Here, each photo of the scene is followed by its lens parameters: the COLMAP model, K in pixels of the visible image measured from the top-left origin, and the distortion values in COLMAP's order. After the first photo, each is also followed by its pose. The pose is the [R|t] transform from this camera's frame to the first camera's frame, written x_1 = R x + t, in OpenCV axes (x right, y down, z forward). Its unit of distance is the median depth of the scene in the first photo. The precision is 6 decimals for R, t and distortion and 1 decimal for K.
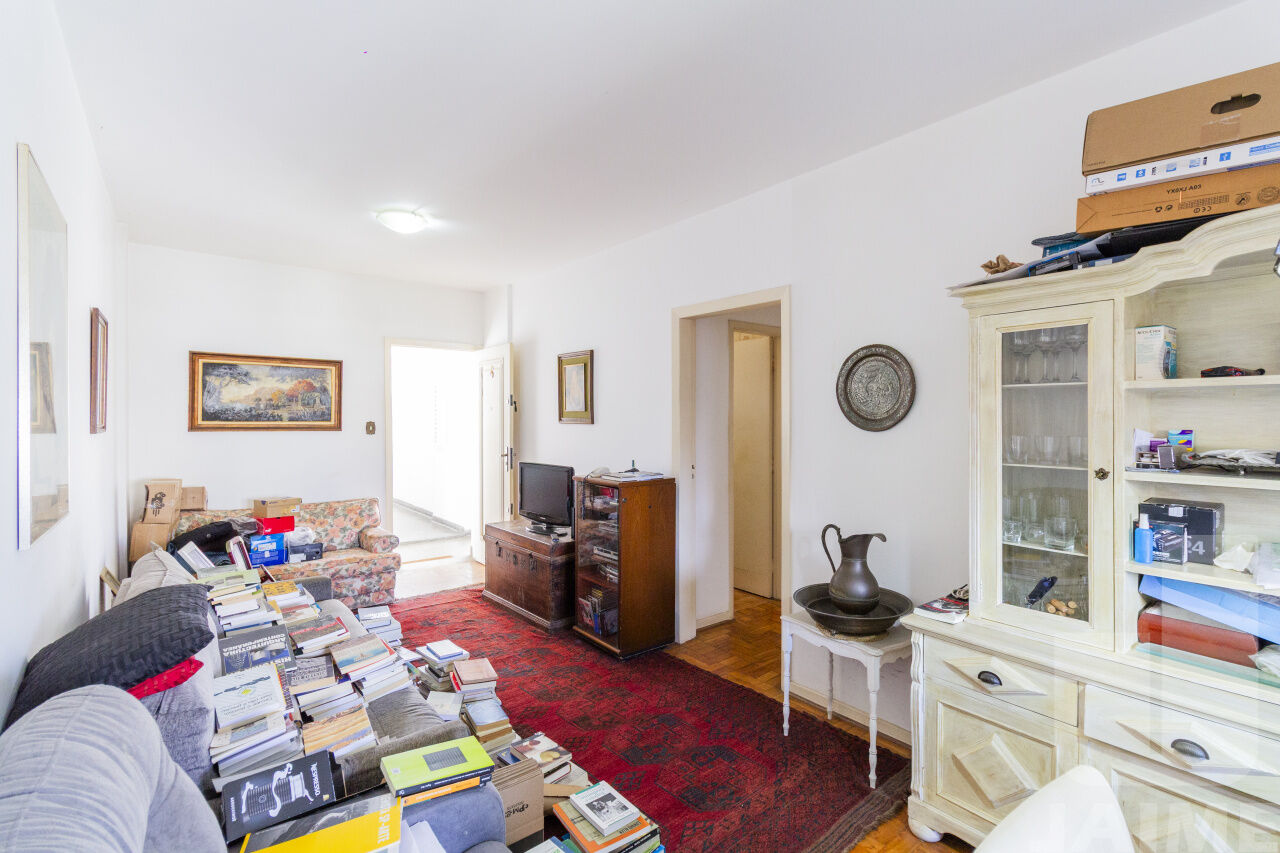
lens RADIAL K [[603.8, 0, 640.0], [0, 603.8, 419.2], [0, 0, 1]] dist [0.000182, 0.000945]
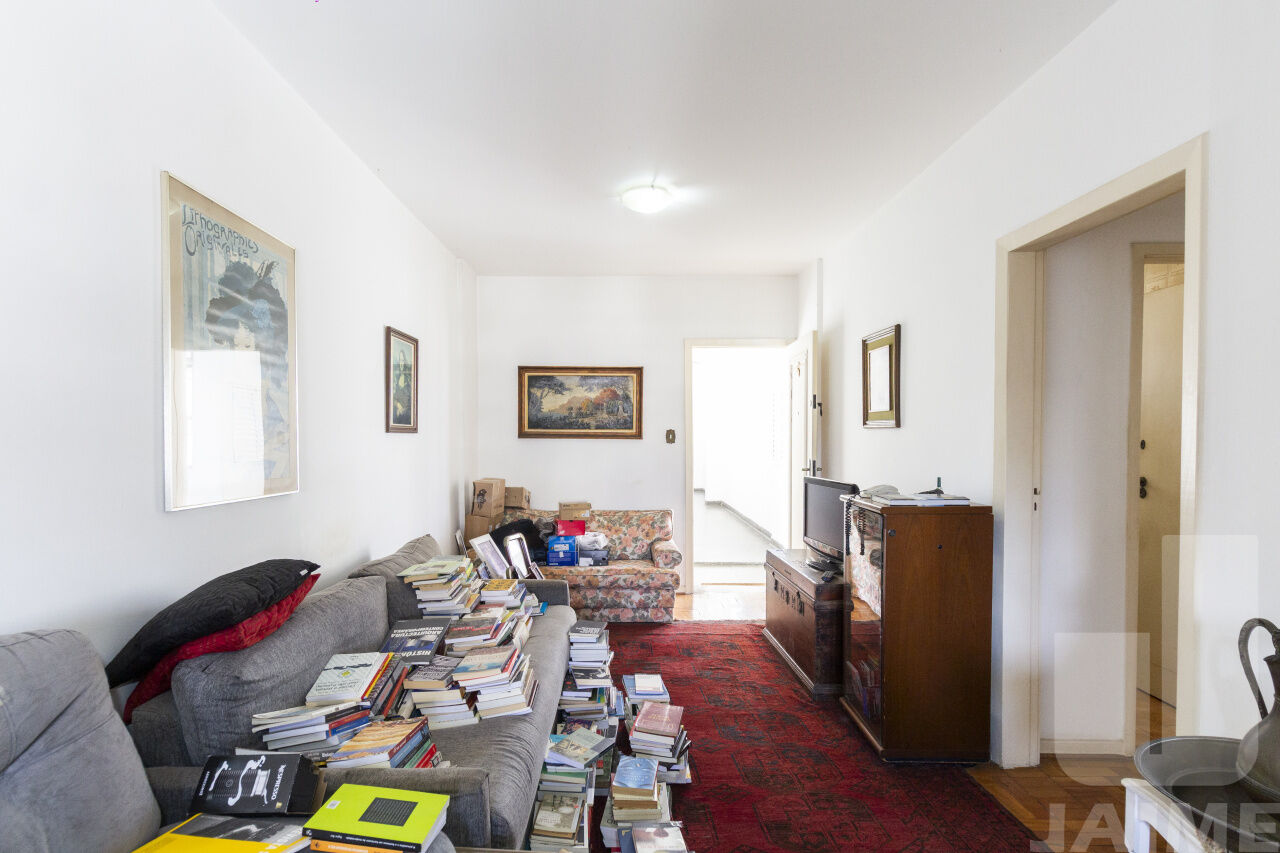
lens RADIAL K [[647.0, 0, 611.5], [0, 647.0, 456.0], [0, 0, 1]] dist [0.003088, -0.000539]
pose [[0.767216, 0.017193, -0.641158, 0.161255], [-0.001882, 0.999697, 0.024555, 0.024464], [0.641386, -0.017632, 0.767016, 0.193281]]
